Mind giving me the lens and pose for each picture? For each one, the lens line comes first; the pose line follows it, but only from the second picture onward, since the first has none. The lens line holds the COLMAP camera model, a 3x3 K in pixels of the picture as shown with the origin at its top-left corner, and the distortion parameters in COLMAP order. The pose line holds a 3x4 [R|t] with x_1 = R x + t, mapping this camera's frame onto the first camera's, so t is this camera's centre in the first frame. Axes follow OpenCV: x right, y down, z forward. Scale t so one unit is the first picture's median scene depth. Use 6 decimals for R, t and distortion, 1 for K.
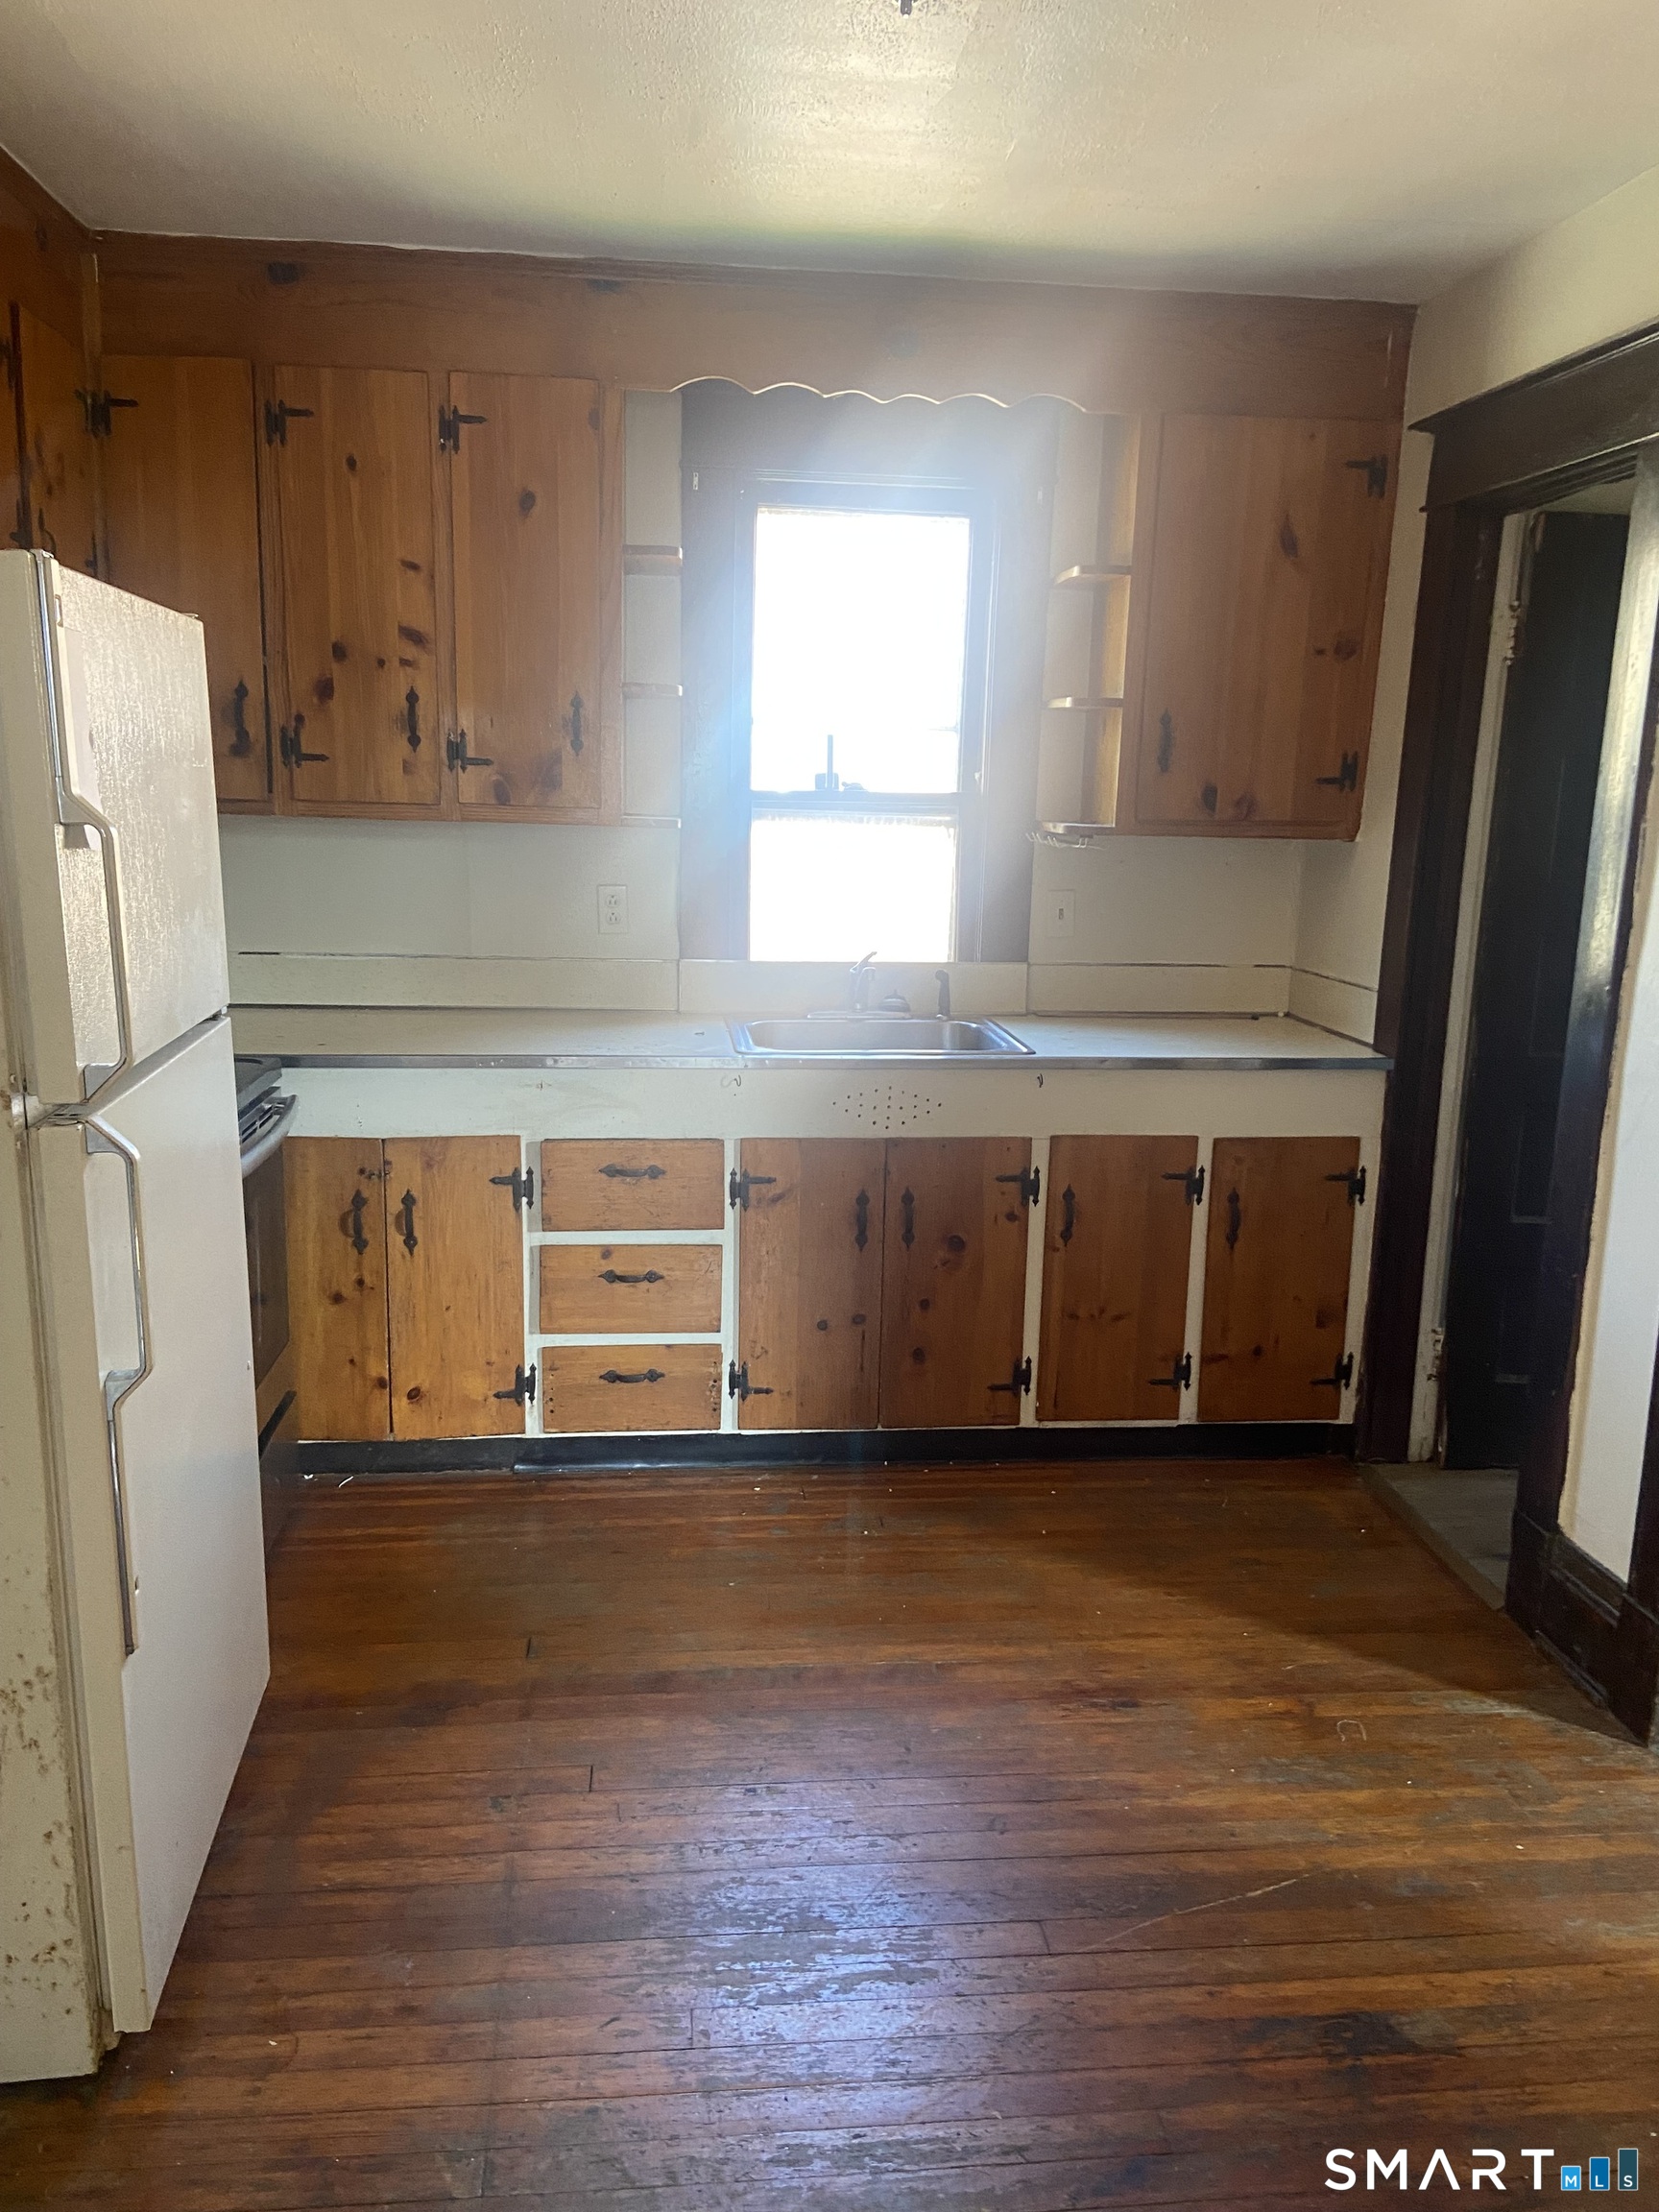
lens RADIAL K [[1691.9, 0, 851.4], [0, 1691.9, 1163.2], [0, 0, 1]] dist [0.111959, -0.157025]
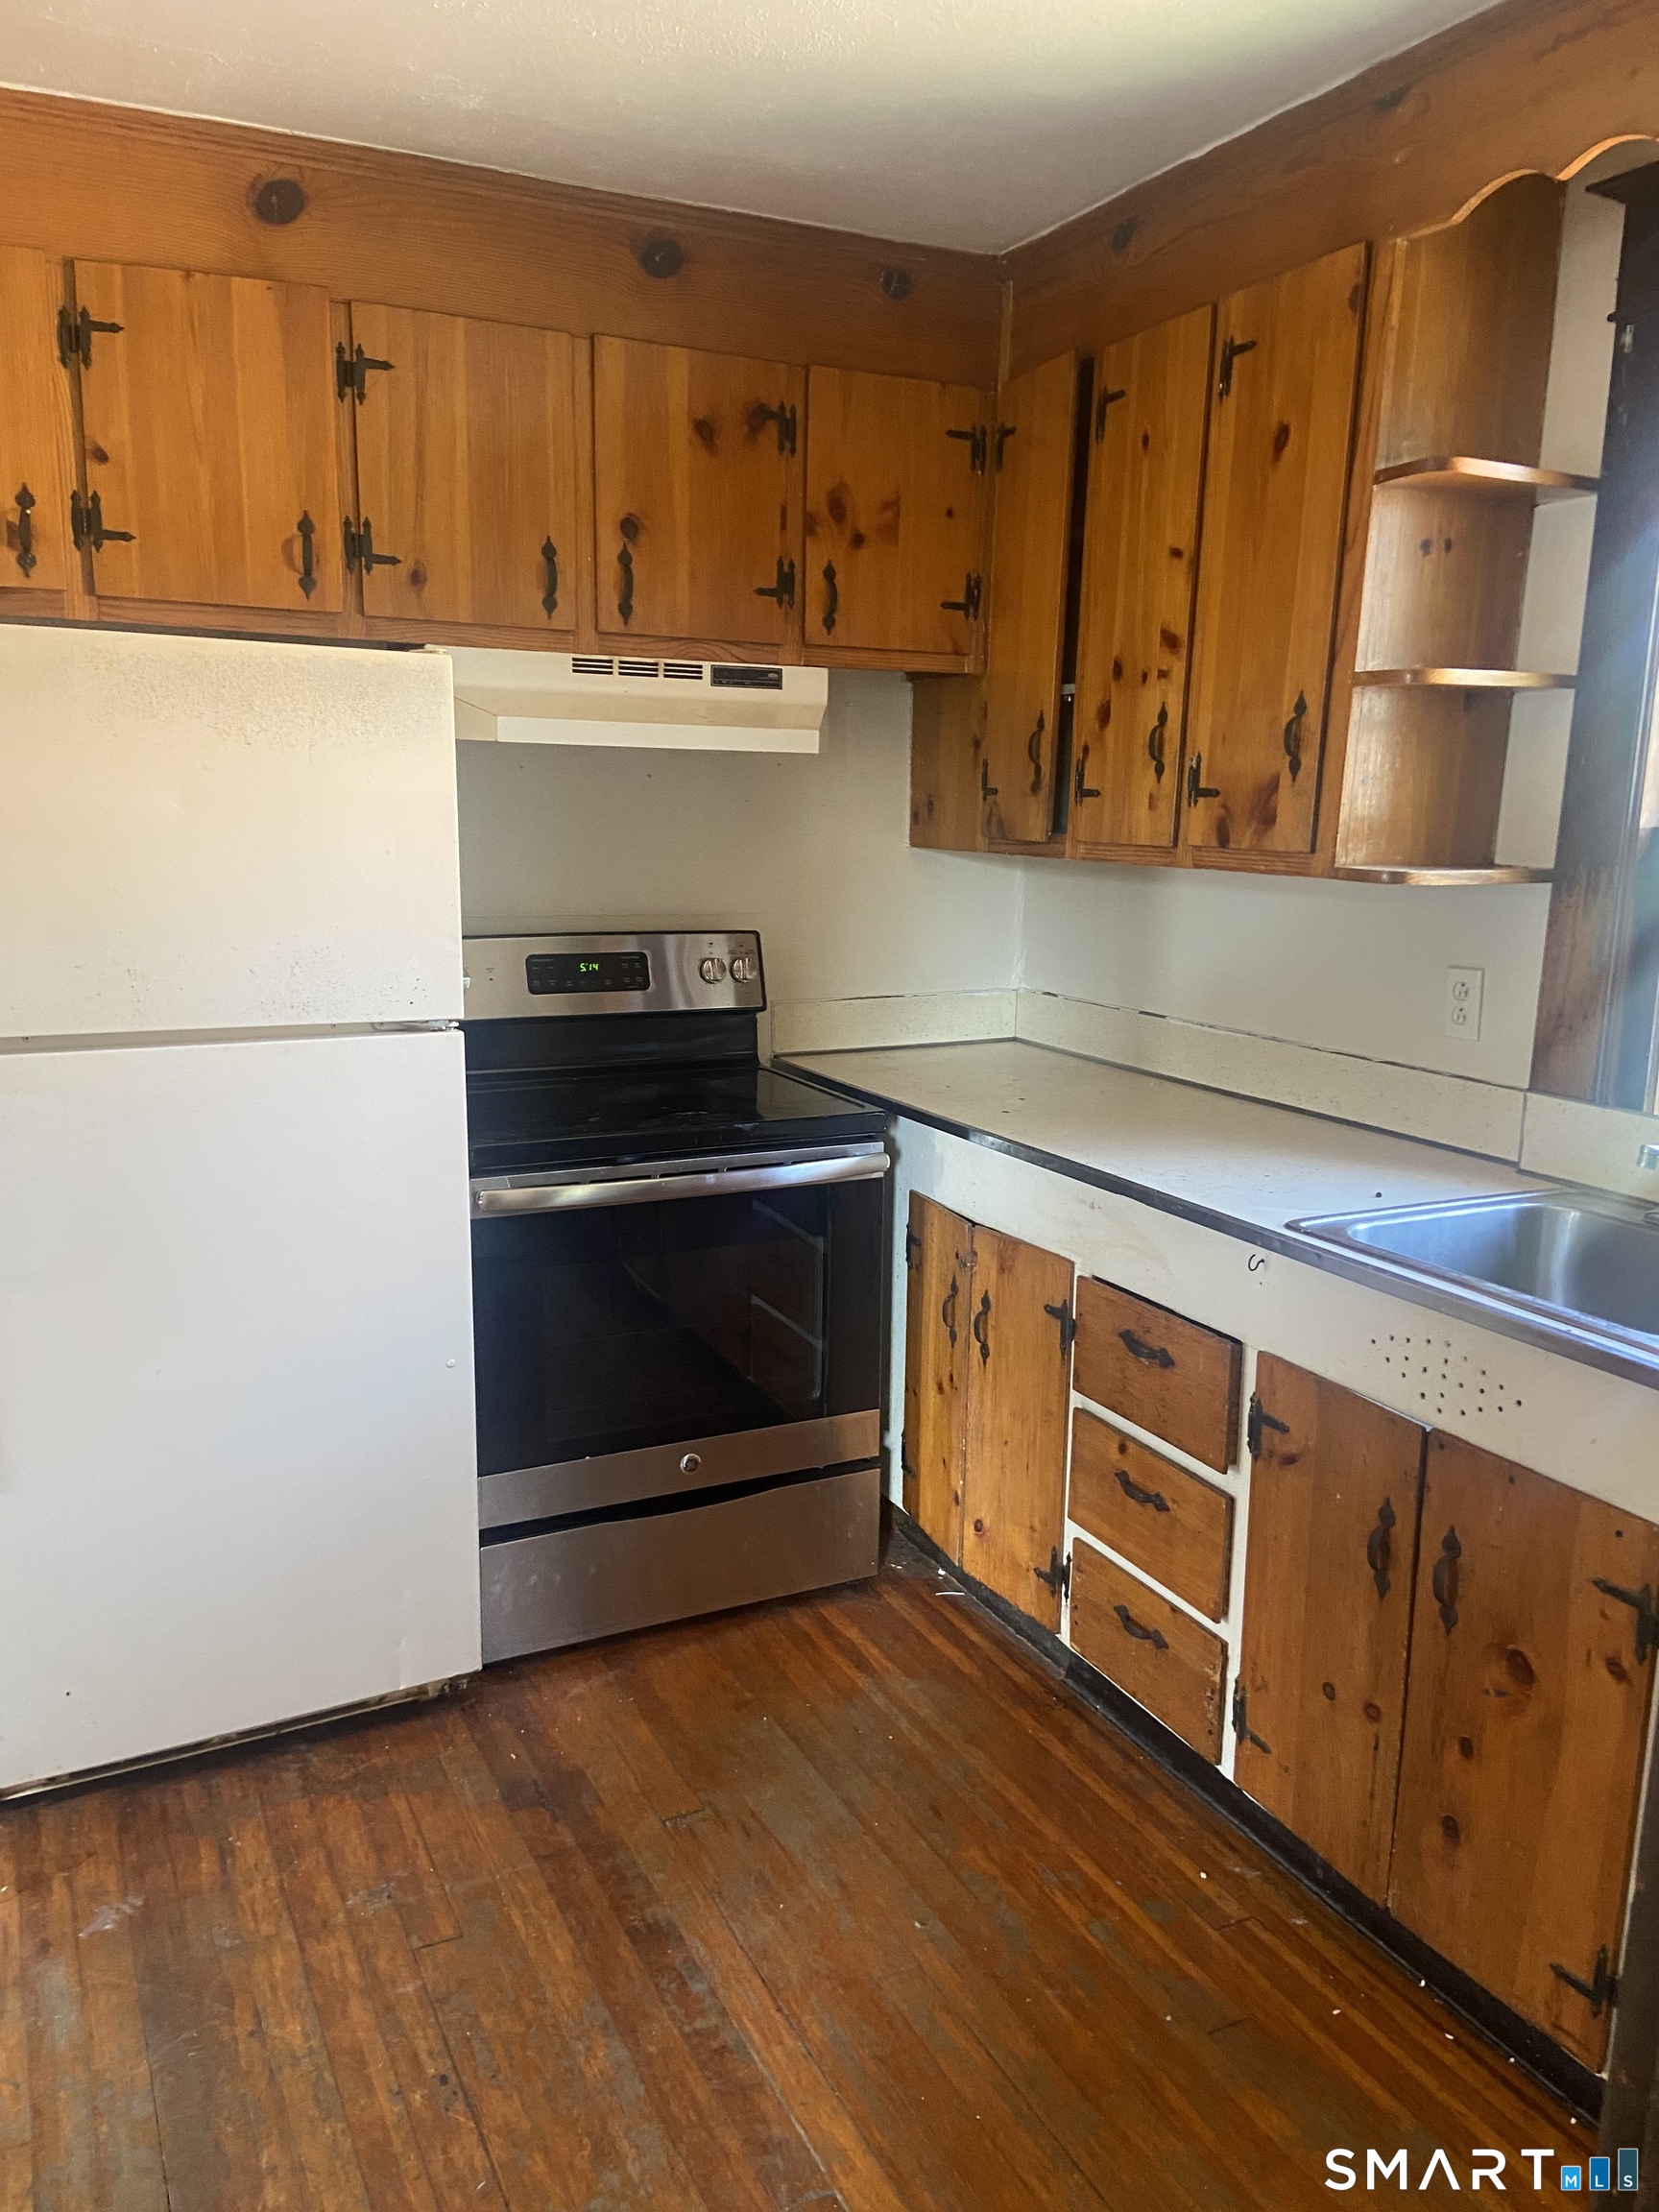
lens RADIAL K [[1691.9, 0, 851.4], [0, 1691.9, 1163.2], [0, 0, 1]] dist [0.111959, -0.157025]
pose [[0.320180, 0.183568, -0.929402, 0.488221], [-0.221965, 0.968275, 0.114779, -0.126575], [0.920987, 0.169545, 0.350768, 0.614217]]
